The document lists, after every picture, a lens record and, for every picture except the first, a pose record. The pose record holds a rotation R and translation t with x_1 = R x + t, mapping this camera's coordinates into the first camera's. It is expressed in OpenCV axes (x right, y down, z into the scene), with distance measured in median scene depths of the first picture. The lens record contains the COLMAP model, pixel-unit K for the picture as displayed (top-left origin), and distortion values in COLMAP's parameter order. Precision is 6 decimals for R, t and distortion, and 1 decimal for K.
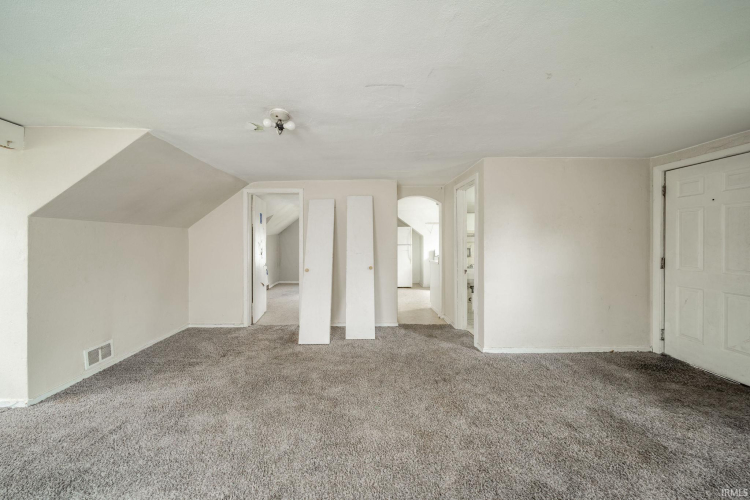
lens RADIAL K [[265.2, 0, 374.8], [0, 265.2, 245.1], [0, 0, 1]] dist [-0.008251, 0.000022]
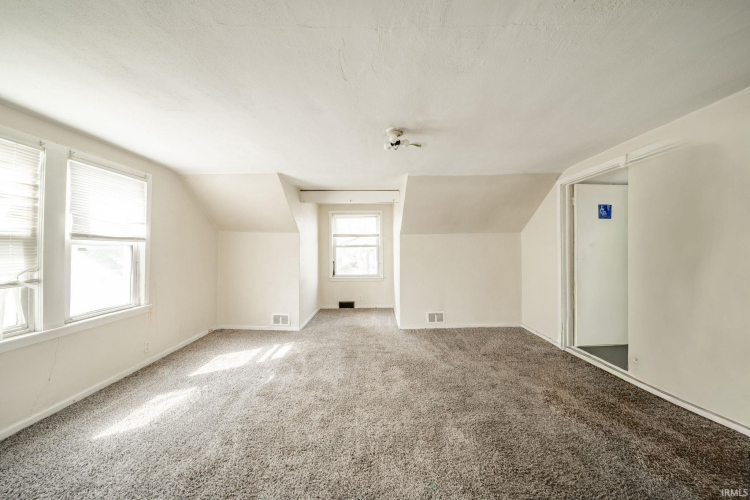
lens RADIAL K [[265.2, 0, 370.8], [0, 265.2, 247.4], [0, 0, 1]] dist [-0.008251, 0.000022]
pose [[-0.034929, -0.001388, -0.999389, 0.532703], [-0.001717, 0.999998, -0.001329, -0.001867], [0.999388, 0.001669, -0.034931, 0.649394]]
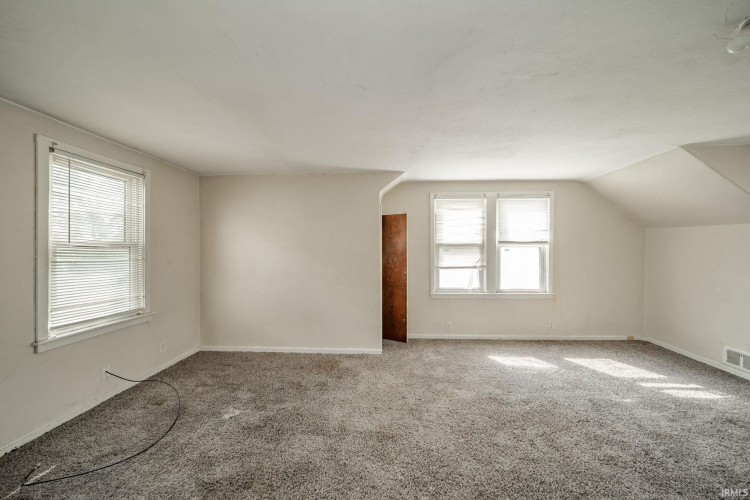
lens RADIAL K [[250.2, 0, 369.3], [0, 250.2, 249.7], [0, 0, 1]] dist [-0.000778, -0.000445]
pose [[-0.993280, 0.007990, 0.115457, 0.329527], [0.008384, 0.999961, 0.002934, -0.006424], [-0.115429, 0.003882, -0.993308, 1.037511]]
